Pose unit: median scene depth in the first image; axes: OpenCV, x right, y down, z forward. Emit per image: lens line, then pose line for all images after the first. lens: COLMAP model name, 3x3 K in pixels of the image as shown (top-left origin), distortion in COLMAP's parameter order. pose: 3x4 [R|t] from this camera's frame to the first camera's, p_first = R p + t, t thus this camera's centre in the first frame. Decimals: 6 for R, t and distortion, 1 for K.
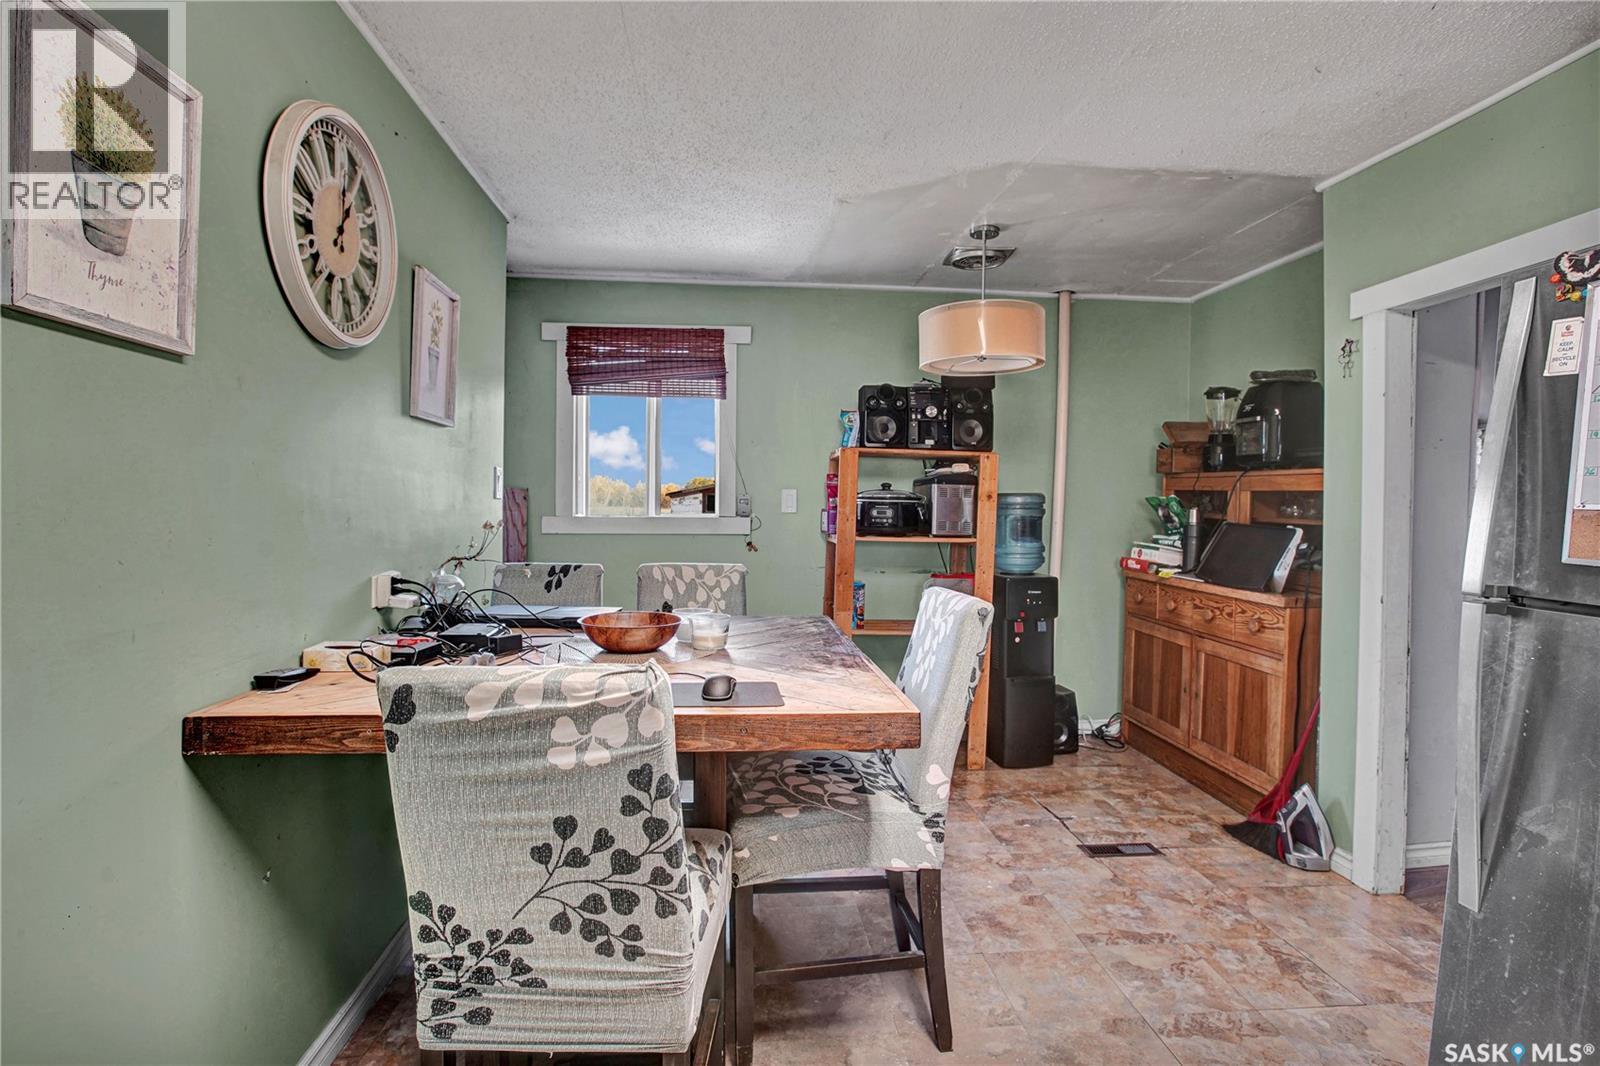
lens RADIAL K [[779.0, 0, 800.0], [0, 779.0, 533.0], [0, 0, 1]] dist [-0.060704, 0.027319]
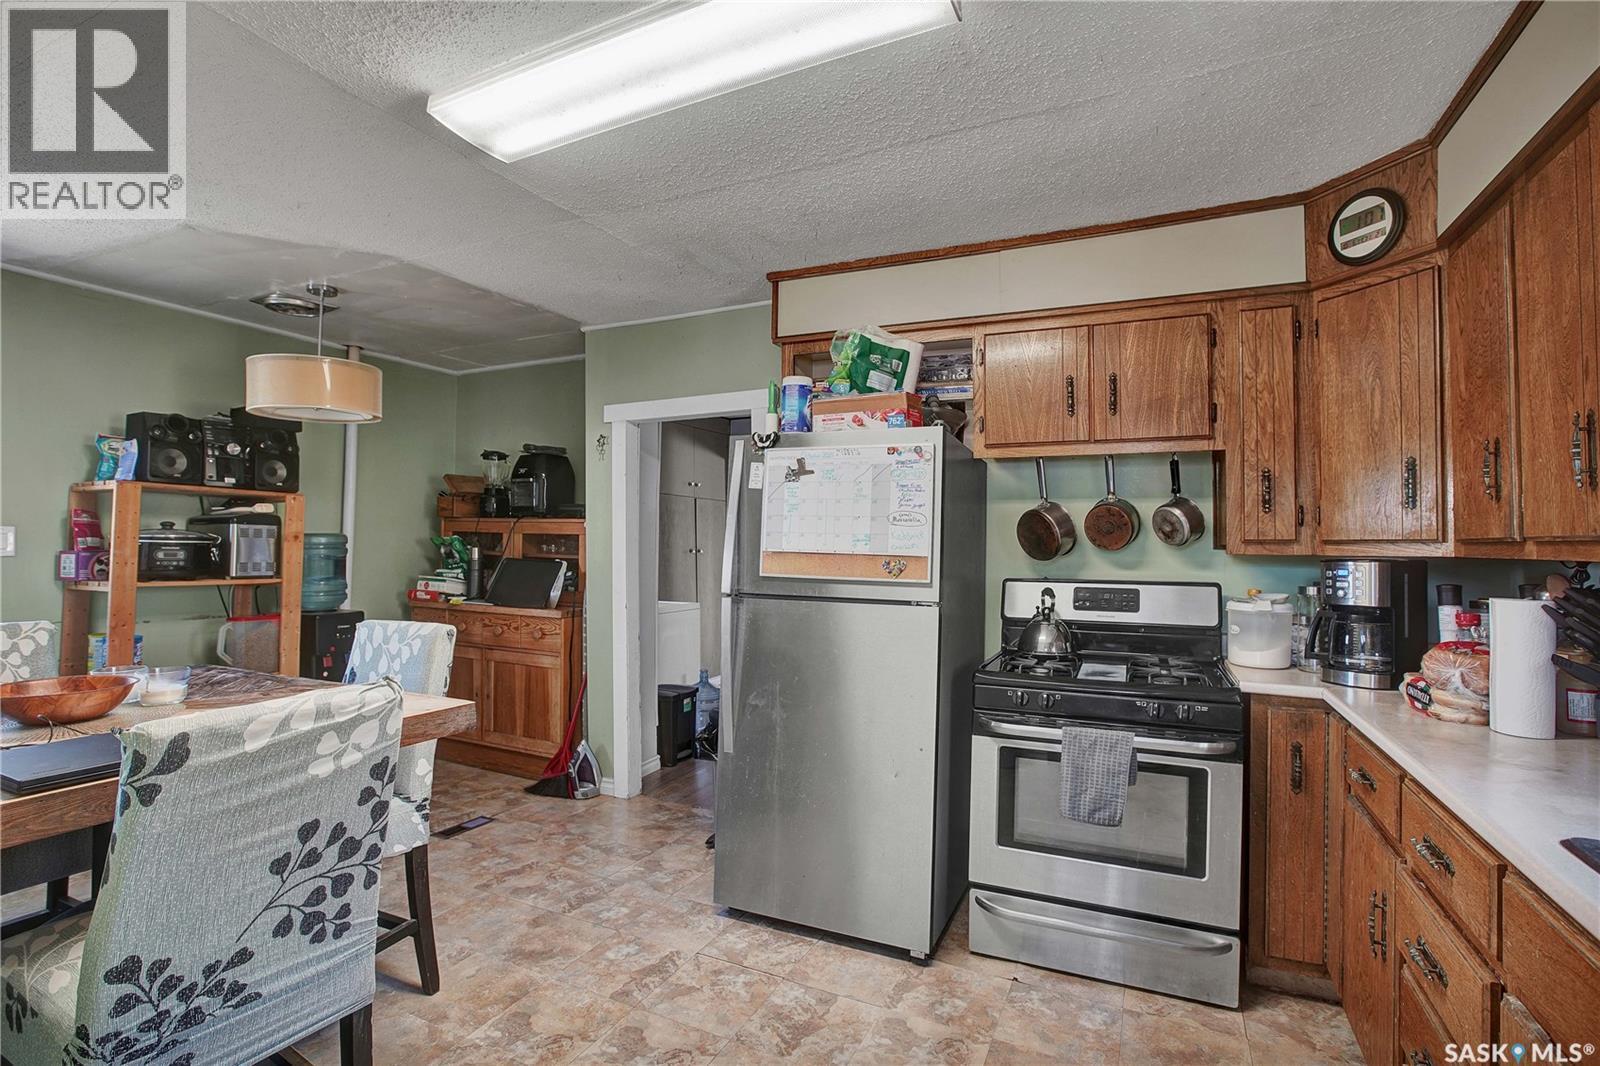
lens RADIAL K [[779.0, 0, 800.0], [0, 779.0, 533.0], [0, 0, 1]] dist [-0.060704, 0.027319]
pose [[0.509461, 0.006040, 0.860473, -0.361924], [0.029901, 0.999247, -0.024717, -0.009919], [-0.859974, 0.038321, 0.508897, -0.103257]]
